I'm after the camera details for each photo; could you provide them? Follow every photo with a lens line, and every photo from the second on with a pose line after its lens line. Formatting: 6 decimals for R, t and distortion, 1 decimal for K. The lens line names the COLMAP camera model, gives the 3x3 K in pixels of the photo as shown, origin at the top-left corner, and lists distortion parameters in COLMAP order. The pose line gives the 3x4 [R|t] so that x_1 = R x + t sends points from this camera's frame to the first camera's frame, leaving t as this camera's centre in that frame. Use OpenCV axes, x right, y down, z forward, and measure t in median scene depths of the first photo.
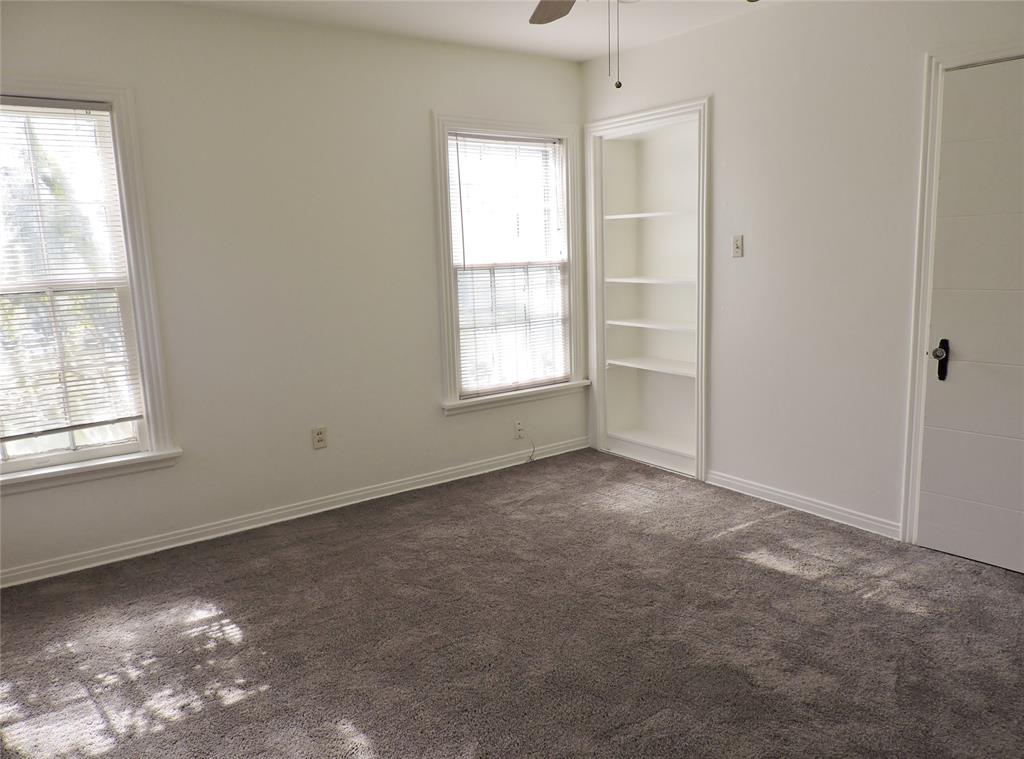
lens RADIAL K [[729.9, 0, 519.7], [0, 729.9, 383.6], [0, 0, 1]] dist [-0.024227, 0.008428]
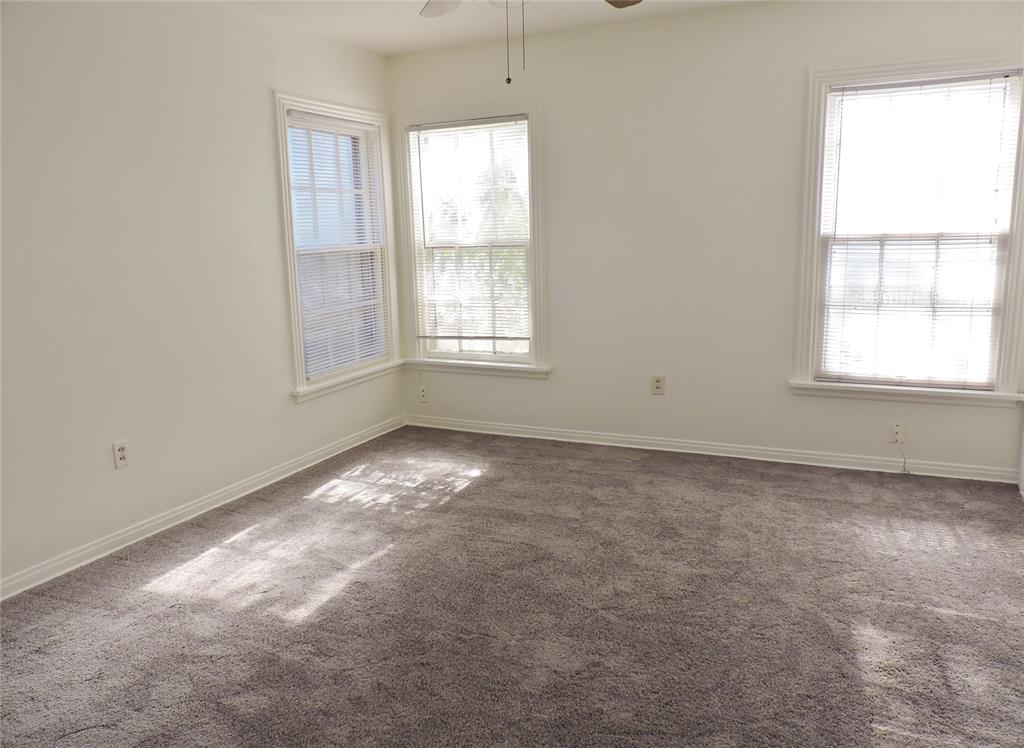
lens RADIAL K [[751.3, 0, 515.5], [0, 751.3, 369.9], [0, 0, 1]] dist [-0.022018, 0.003575]
pose [[0.481901, 0.177640, -0.858030, 0.566917], [-0.146258, 0.981804, 0.121121, -0.052809], [0.863933, 0.067125, 0.499113, 0.206866]]
